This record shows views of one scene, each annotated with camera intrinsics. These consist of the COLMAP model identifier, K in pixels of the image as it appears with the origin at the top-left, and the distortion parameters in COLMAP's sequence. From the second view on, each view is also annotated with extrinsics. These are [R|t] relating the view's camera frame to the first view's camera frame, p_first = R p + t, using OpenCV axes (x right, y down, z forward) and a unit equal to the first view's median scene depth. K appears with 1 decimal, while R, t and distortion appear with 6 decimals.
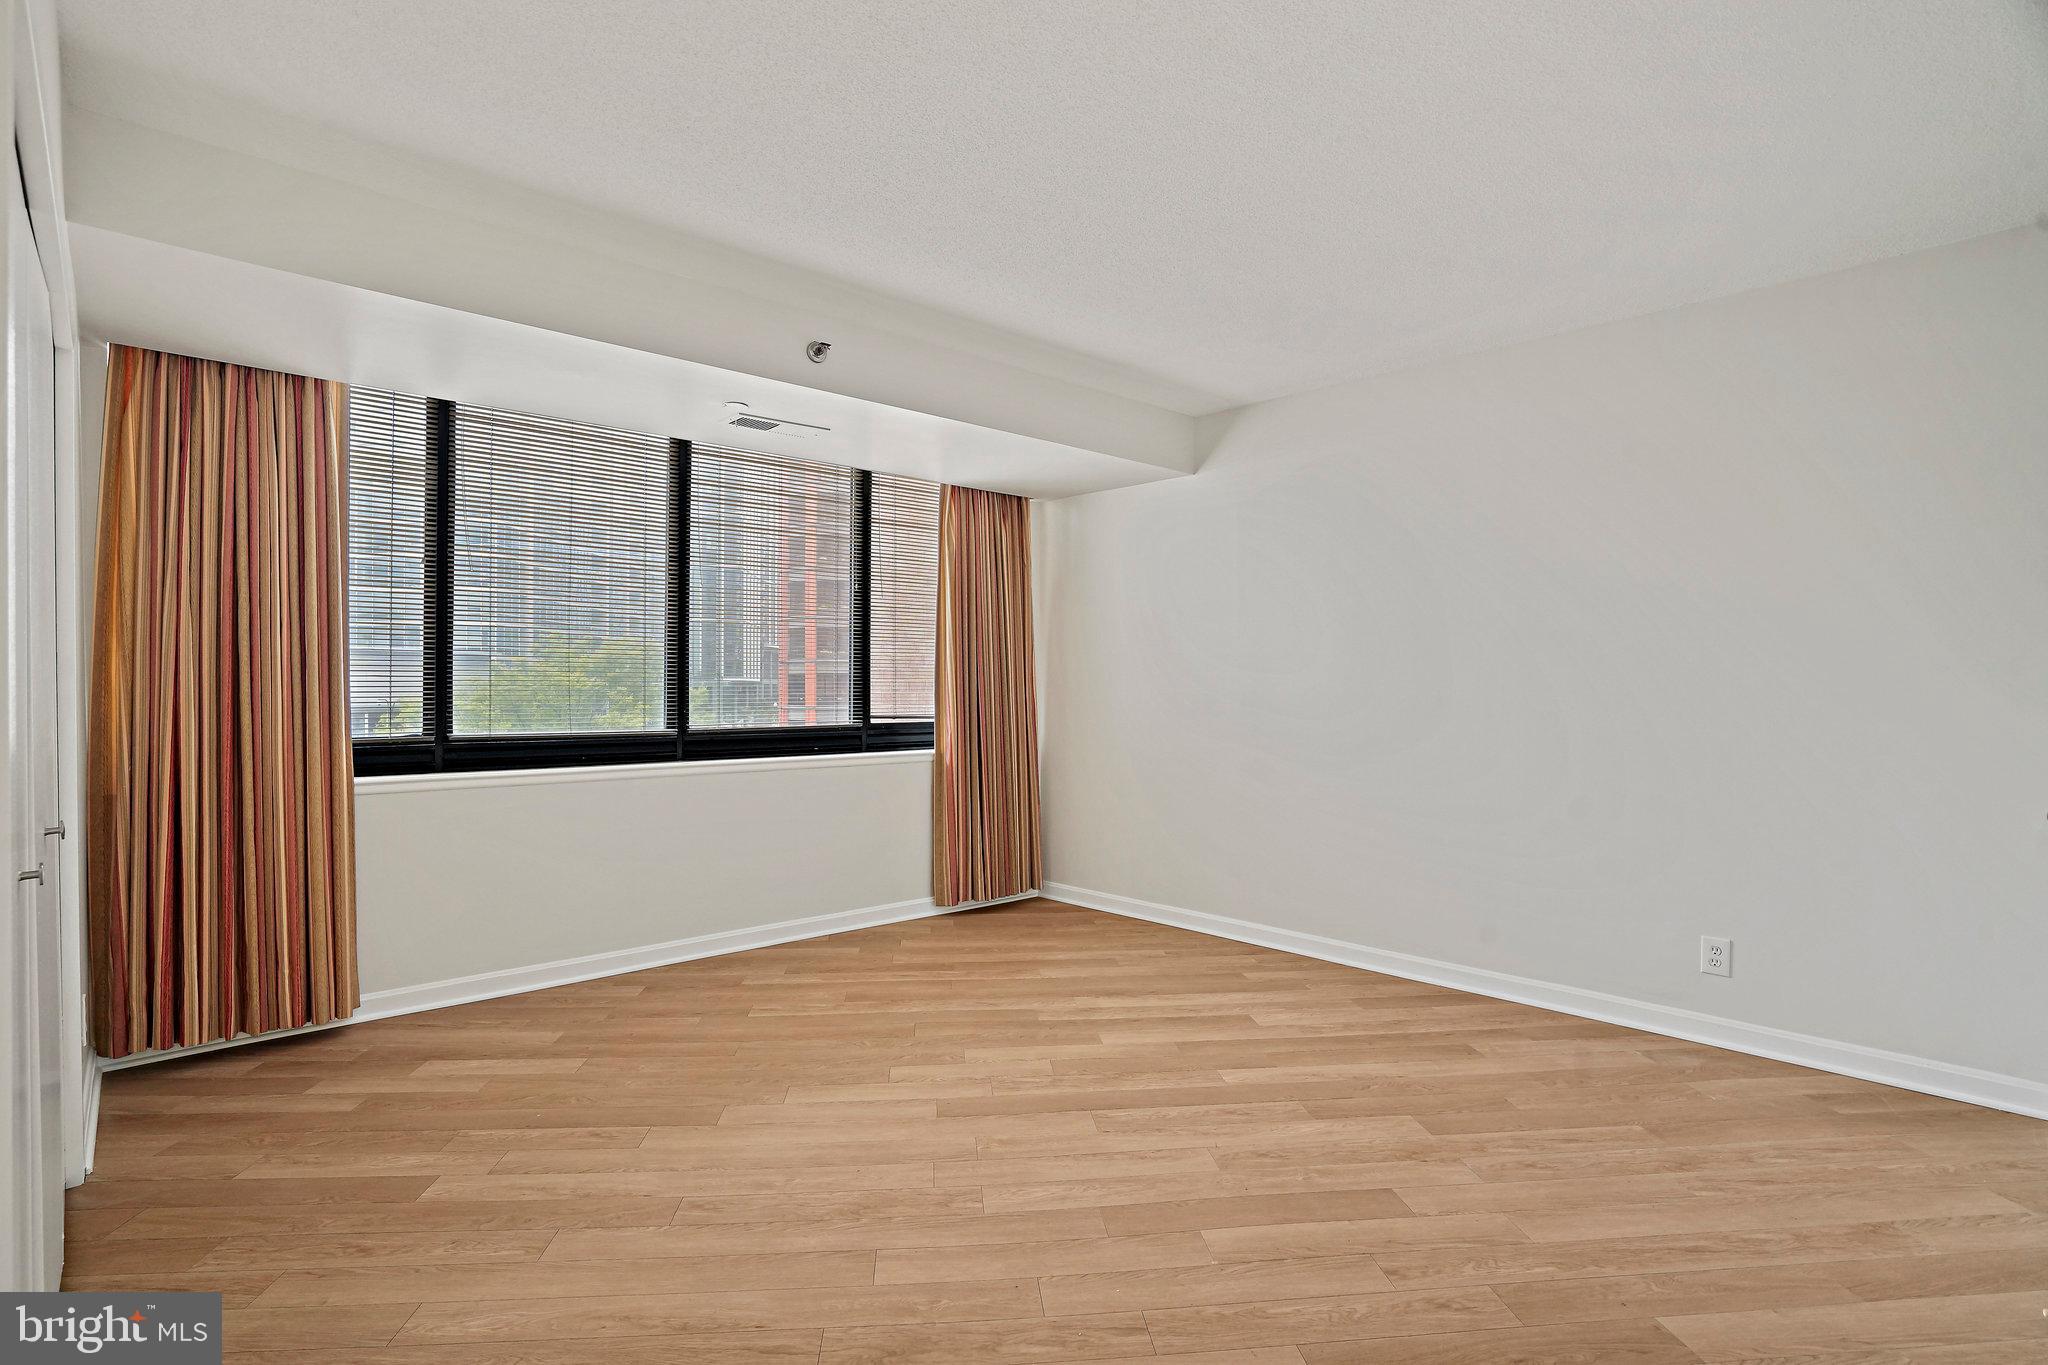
lens RADIAL K [[960.0, 0, 1014.3], [0, 960.0, 683.9], [0, 0, 1]] dist [-0.037901, 0.001169]
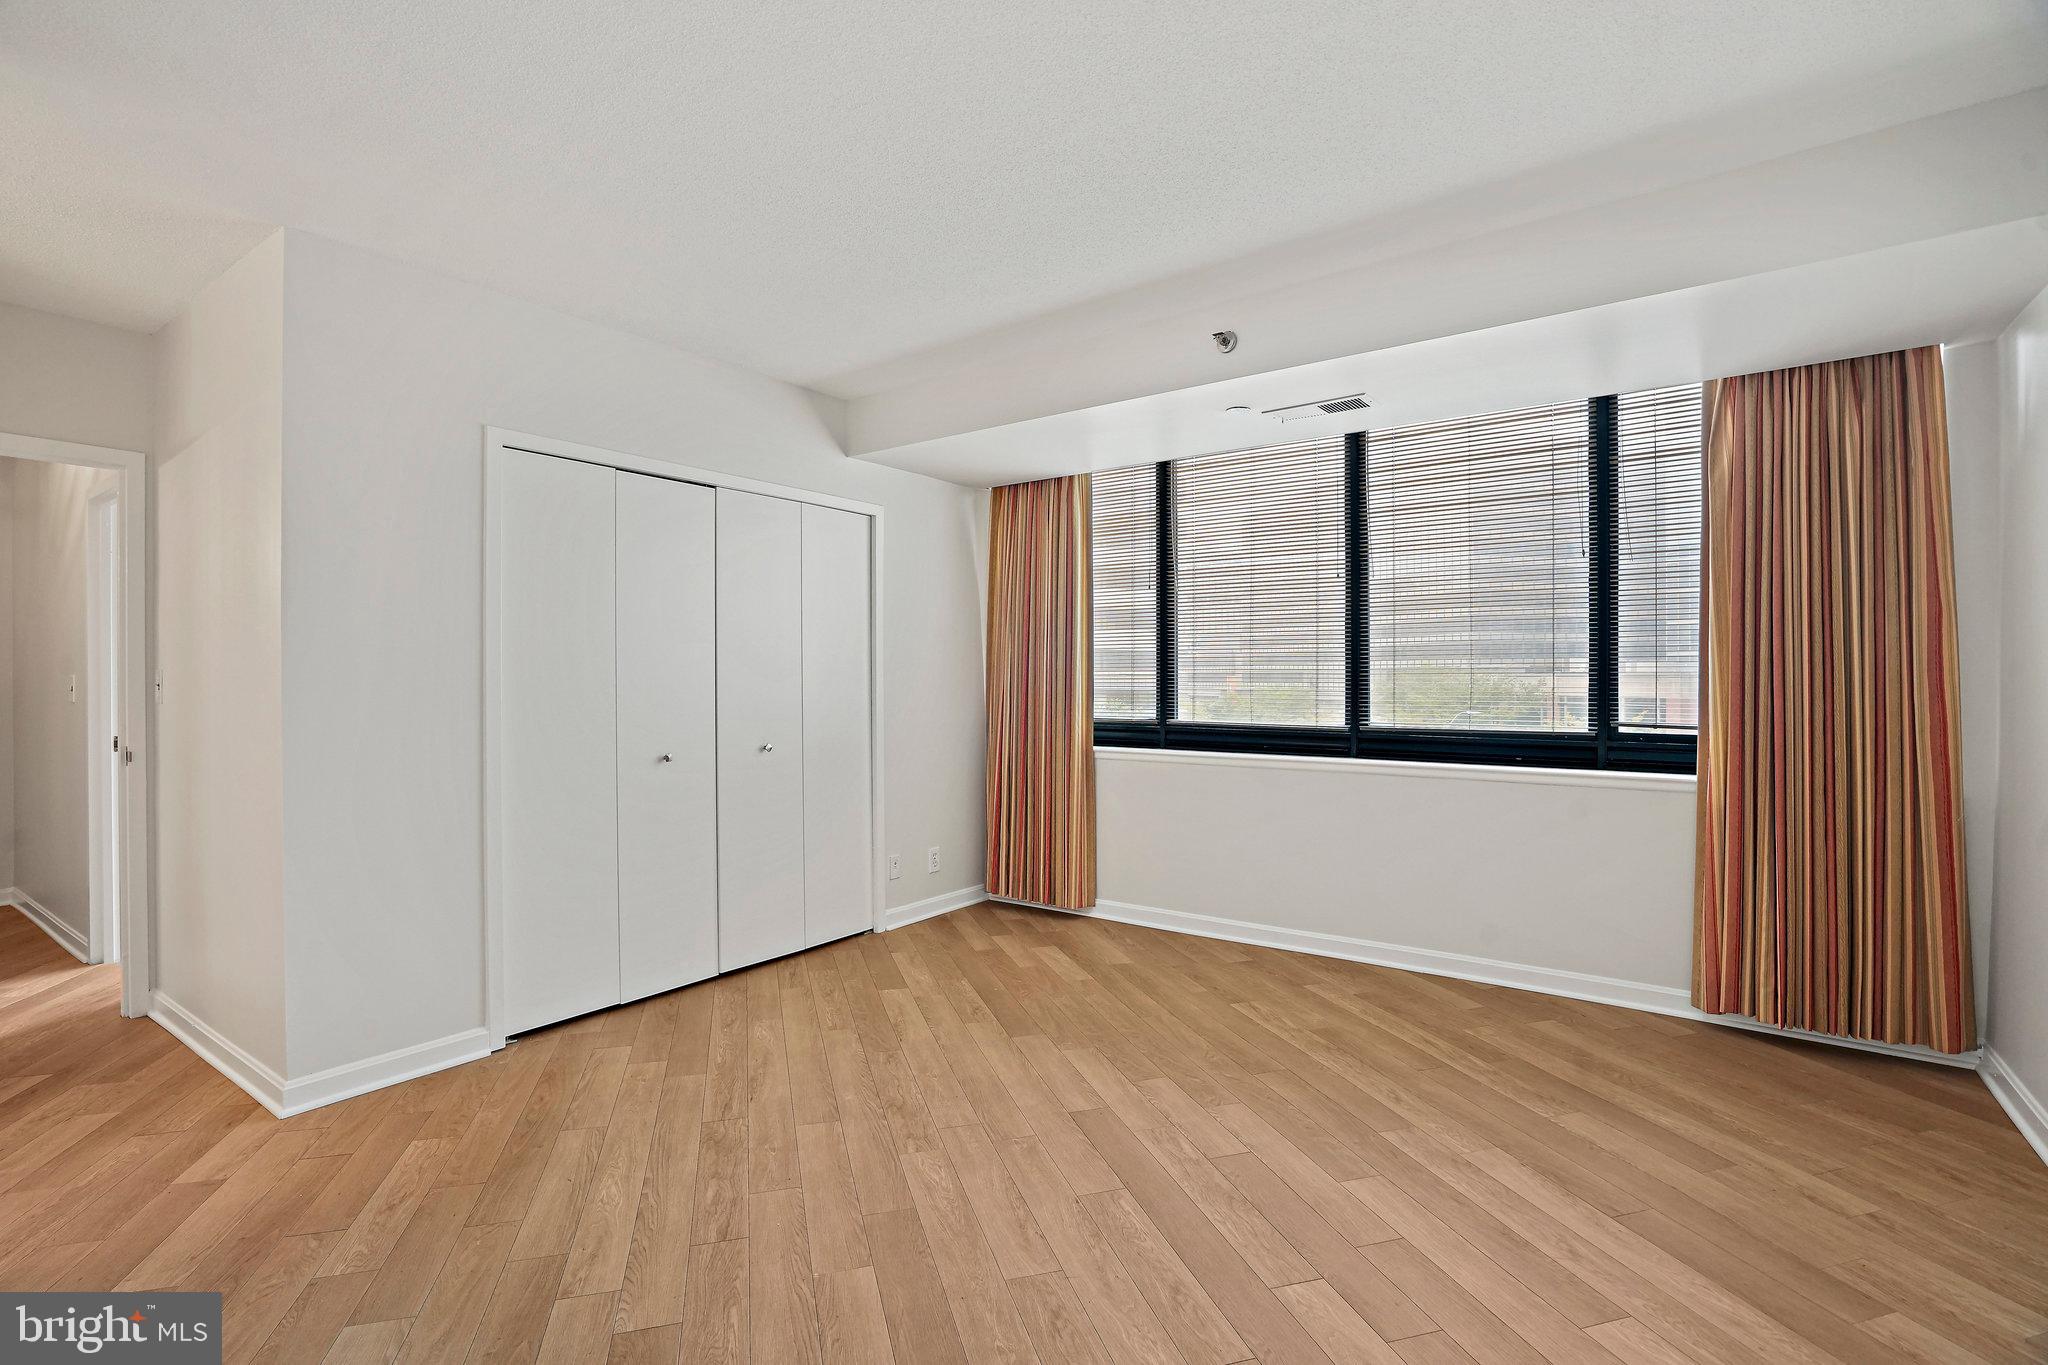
lens RADIAL K [[960.0, 0, 1014.3], [0, 960.0, 683.9], [0, 0, 1]] dist [-0.037901, 0.001169]
pose [[0.194227, 0.004602, -0.980946, 0.639386], [0.003959, 0.999977, 0.005476, -0.003217], [0.980949, -0.004947, 0.194204, 0.535846]]
